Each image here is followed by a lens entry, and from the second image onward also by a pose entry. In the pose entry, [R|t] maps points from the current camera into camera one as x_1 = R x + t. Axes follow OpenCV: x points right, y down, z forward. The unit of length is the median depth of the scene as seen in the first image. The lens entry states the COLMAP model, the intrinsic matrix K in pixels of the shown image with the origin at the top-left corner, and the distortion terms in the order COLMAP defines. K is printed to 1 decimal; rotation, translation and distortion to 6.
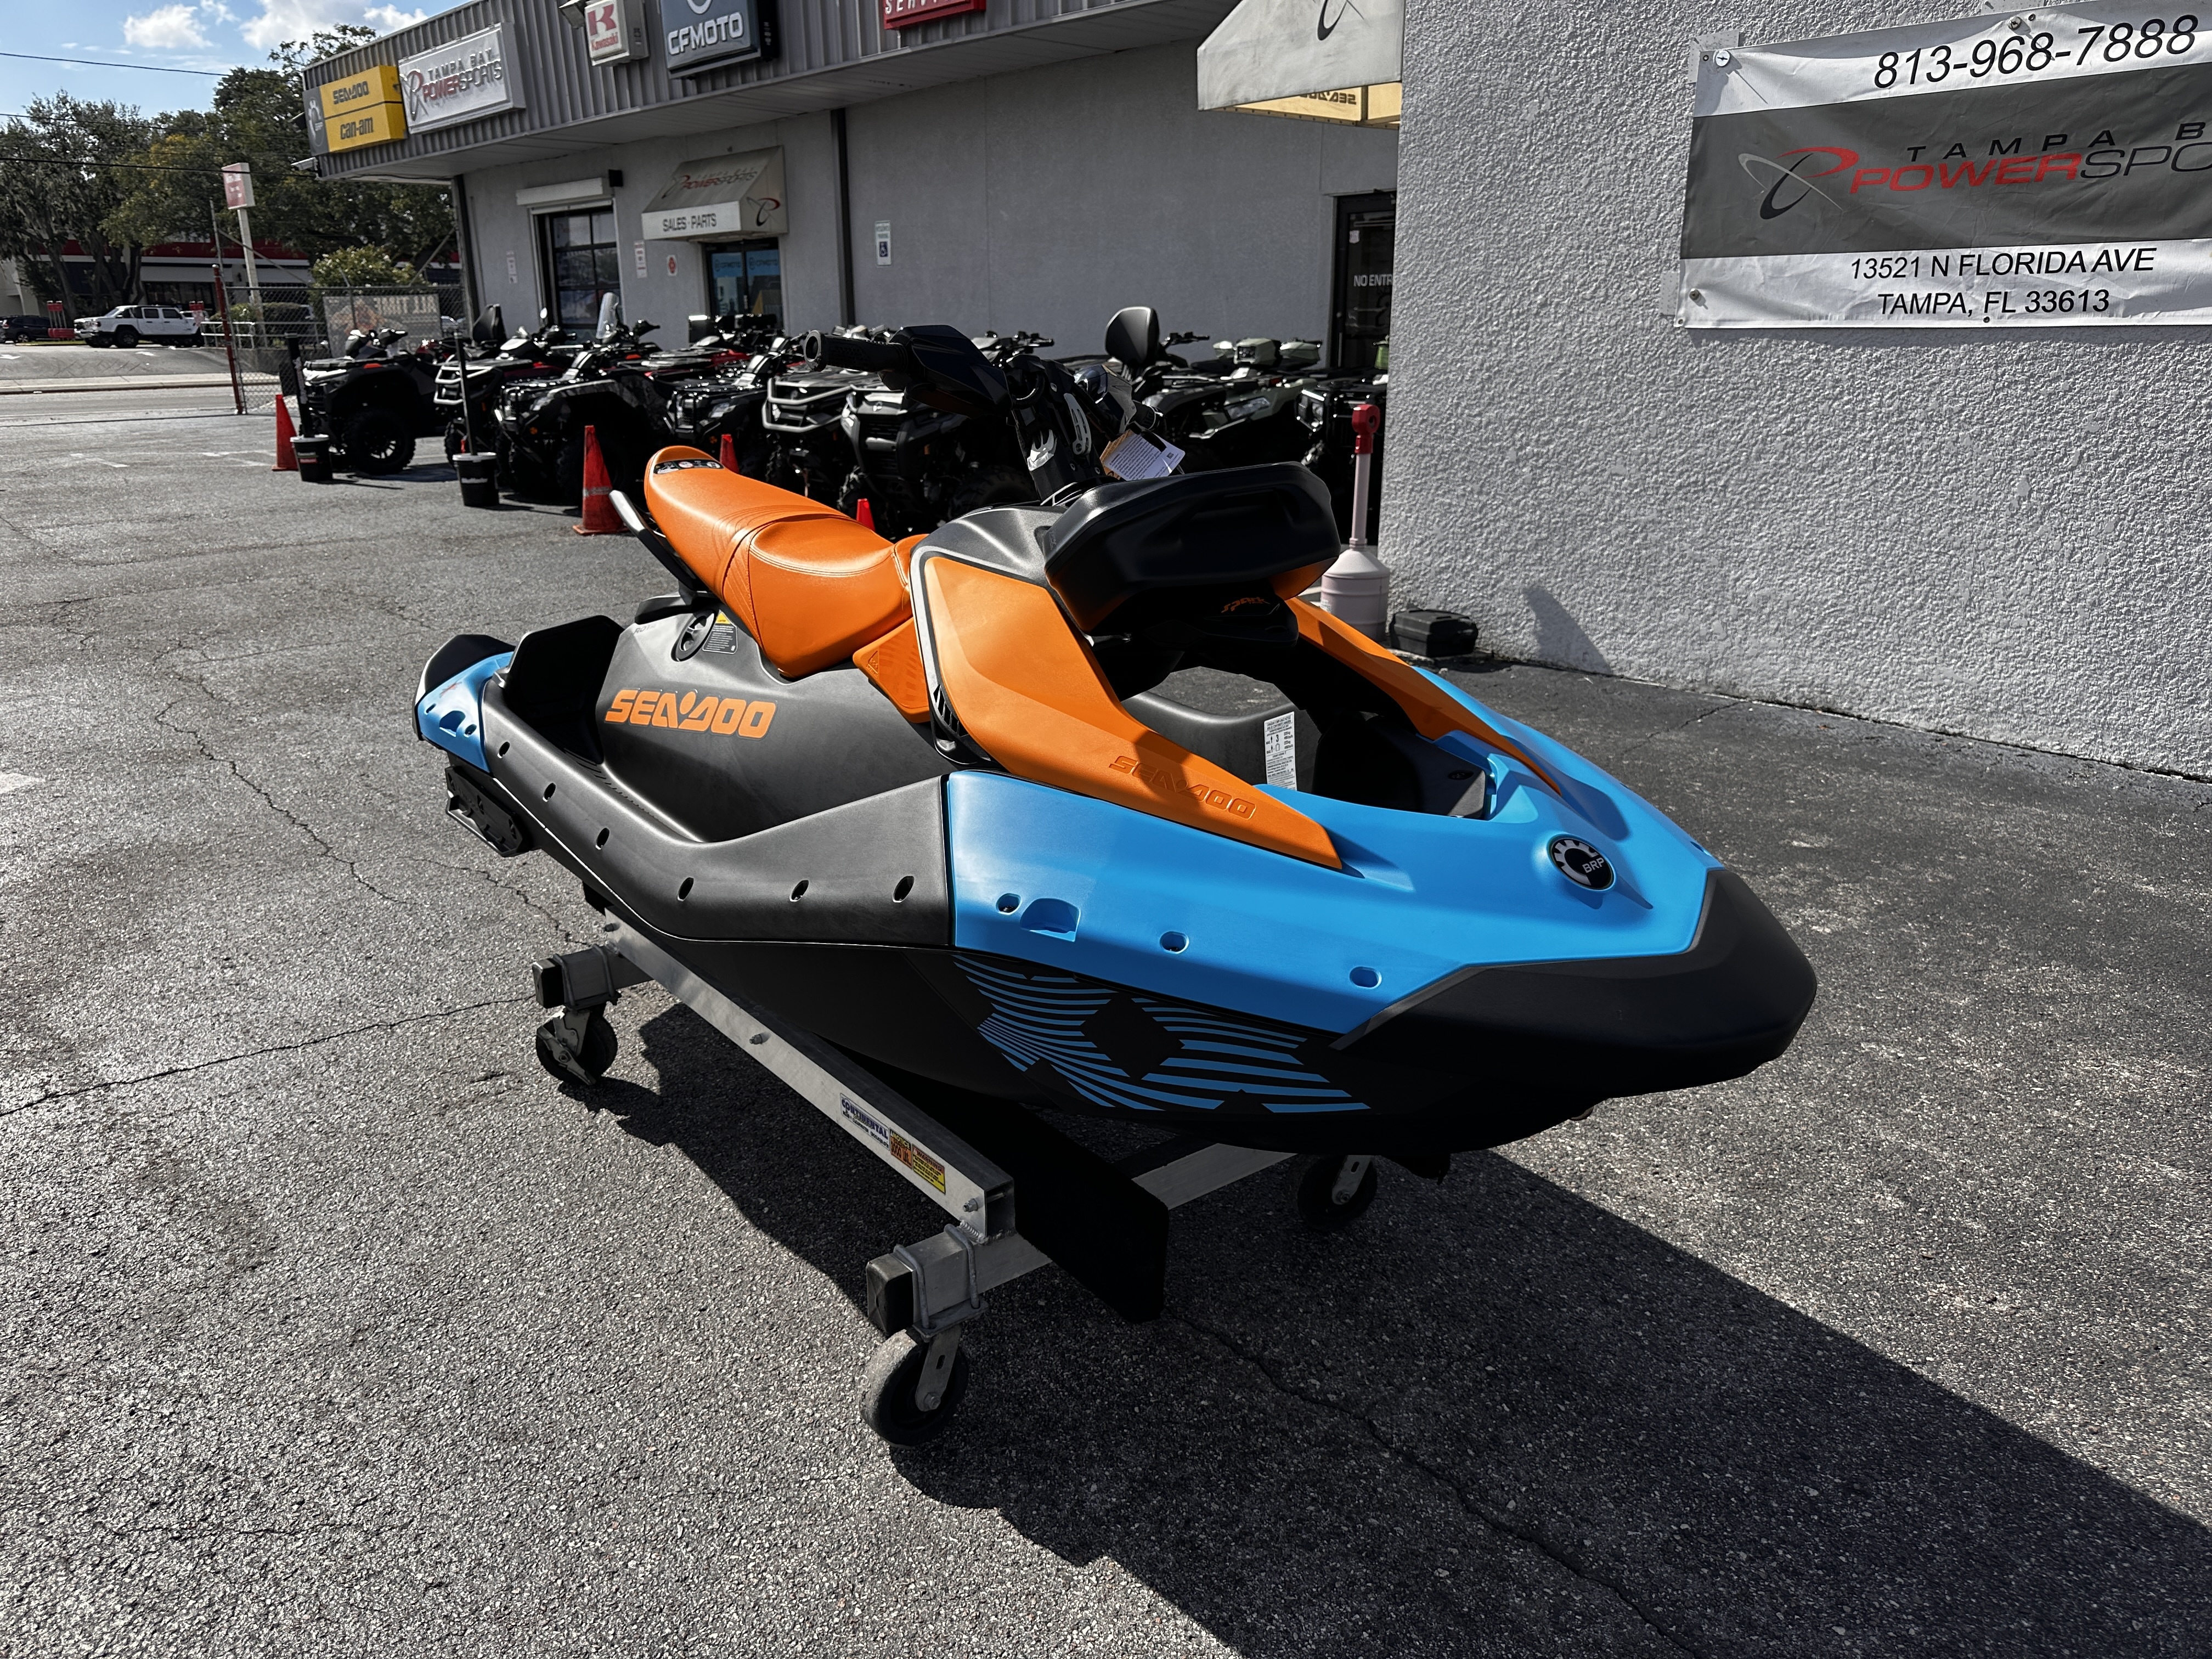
lens RADIAL K [[1580.5, 0, 1068.8], [0, 1580.5, 826.5], [0, 0, 1]] dist [0.016605, -0.027990]
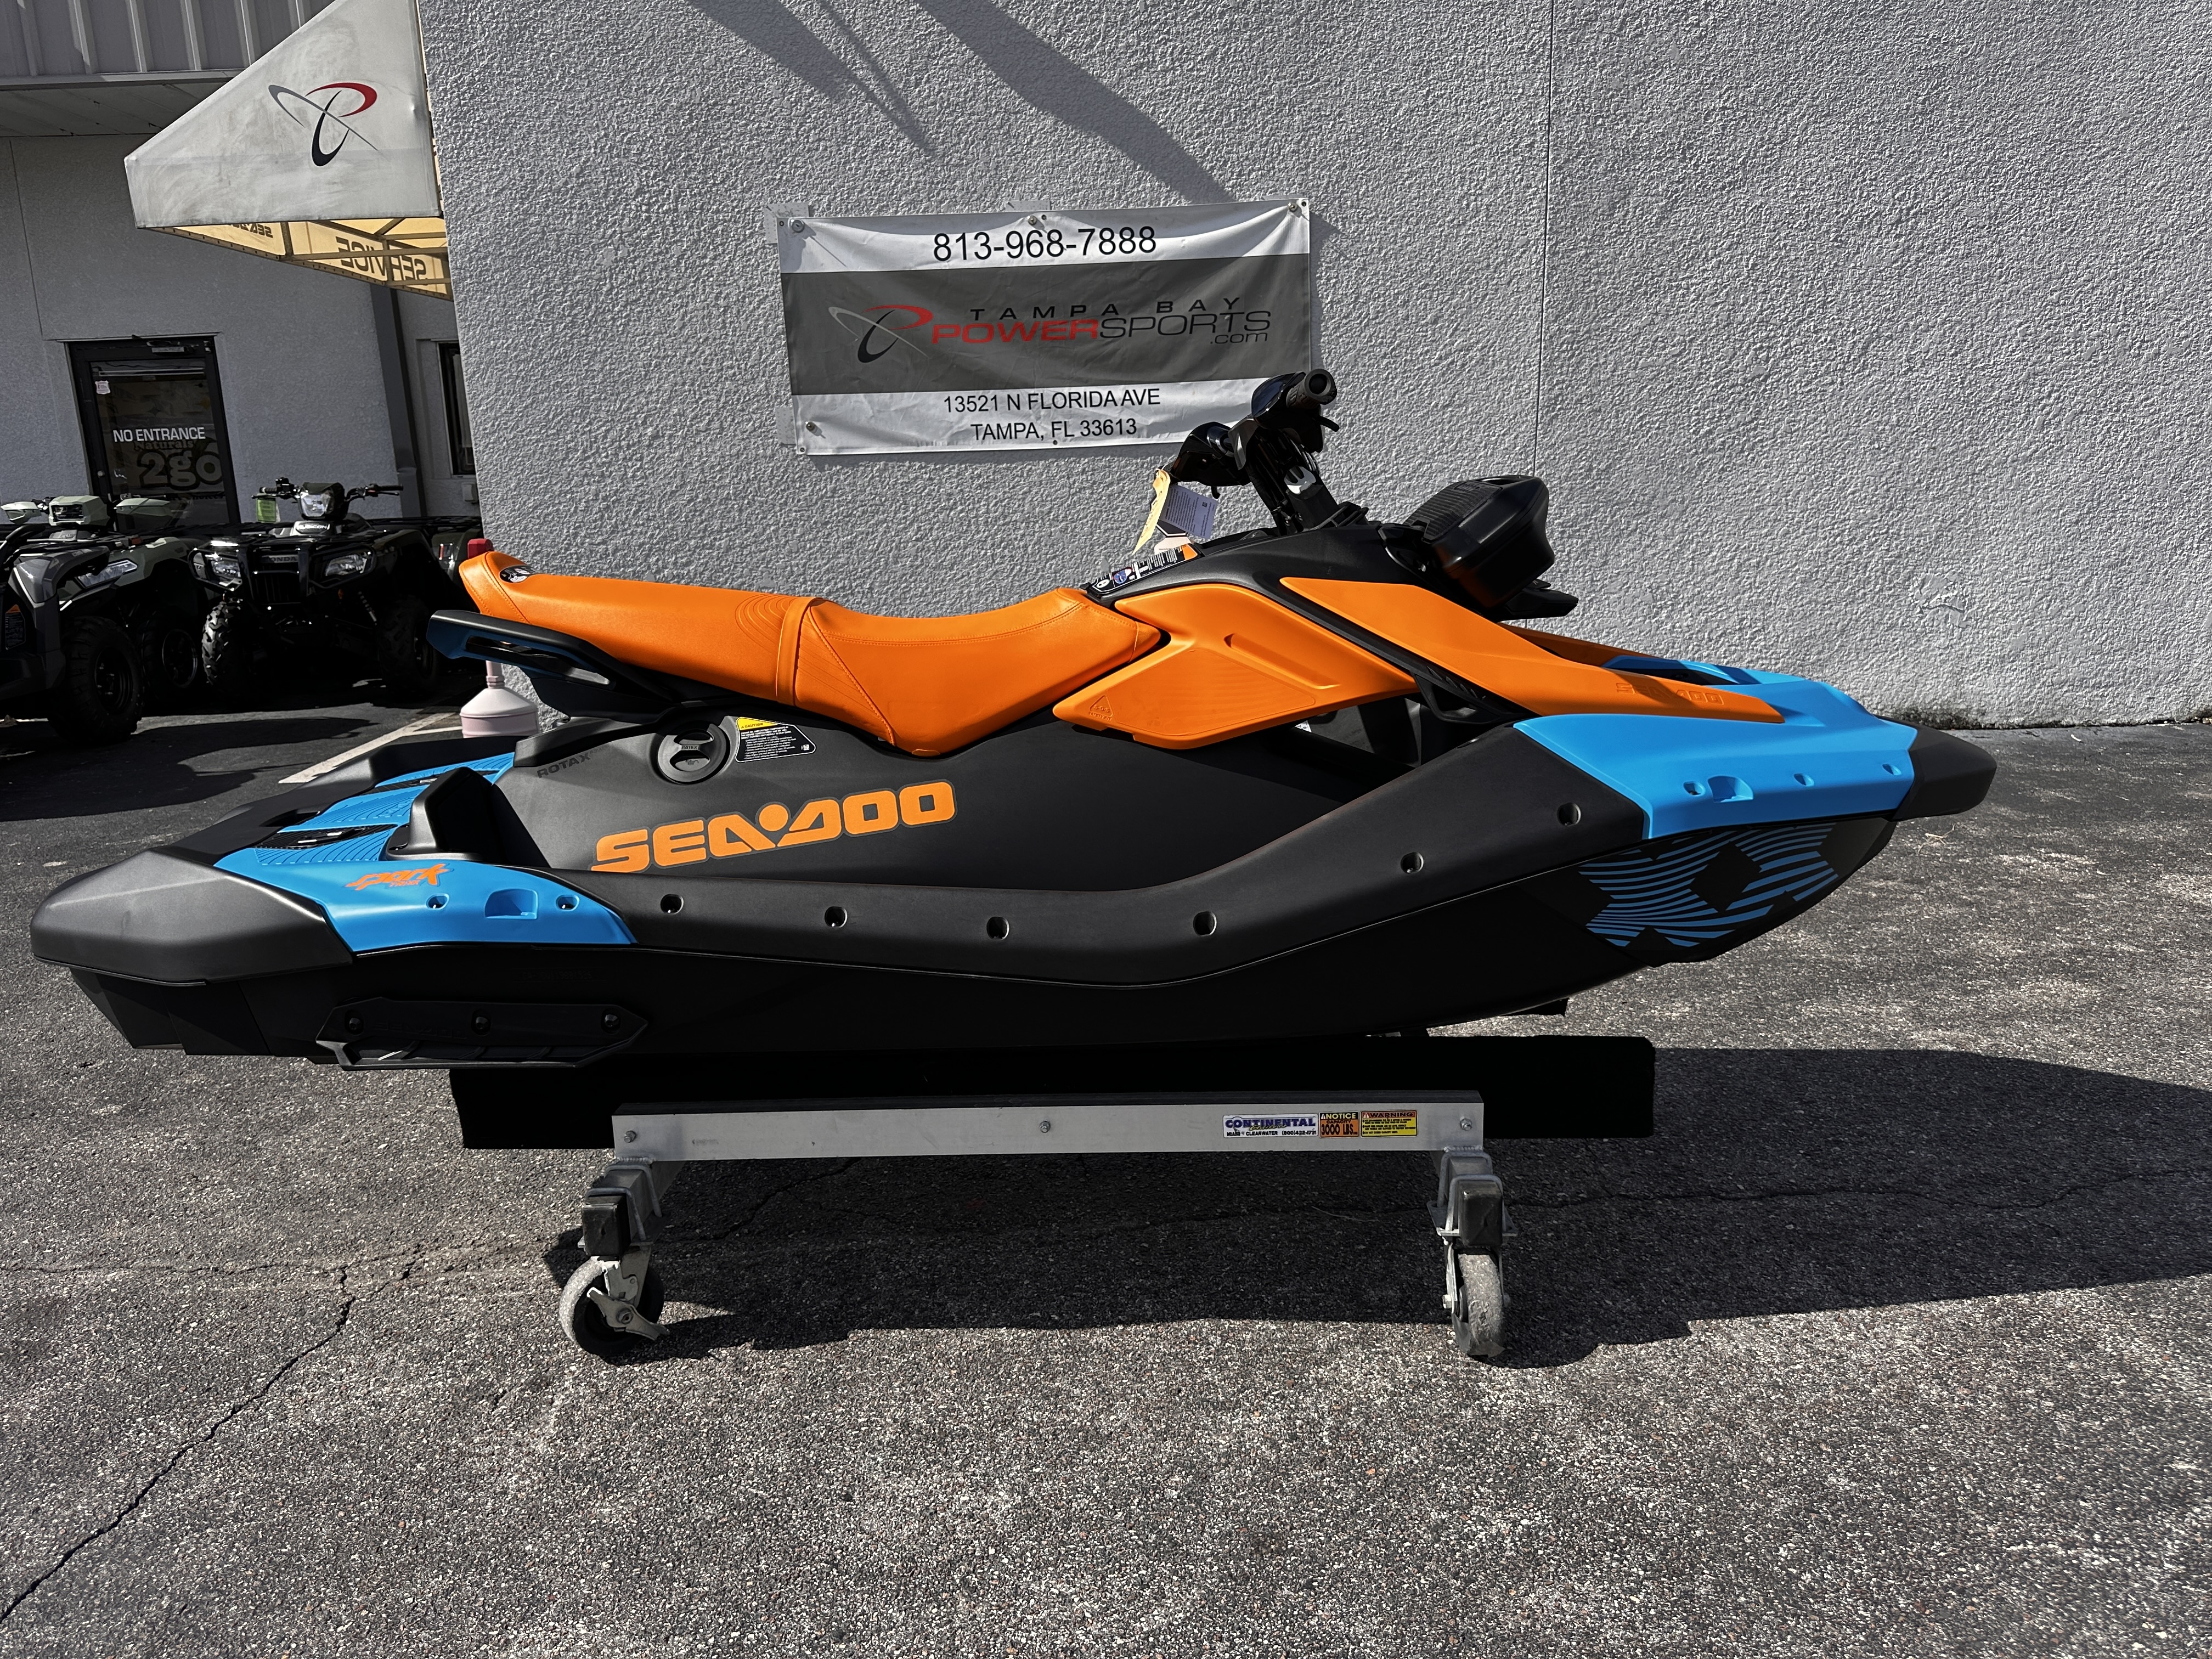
lens RADIAL K [[1580.5, 0, 1113.0], [0, 1580.5, 835.5], [0, 0, 1]] dist [0.016605, -0.027990]
pose [[0.628019, -0.185273, 0.755821, -0.426063], [0.259171, 0.965596, 0.021347, -0.021096], [-0.733773, 0.182480, 0.654430, 0.165204]]
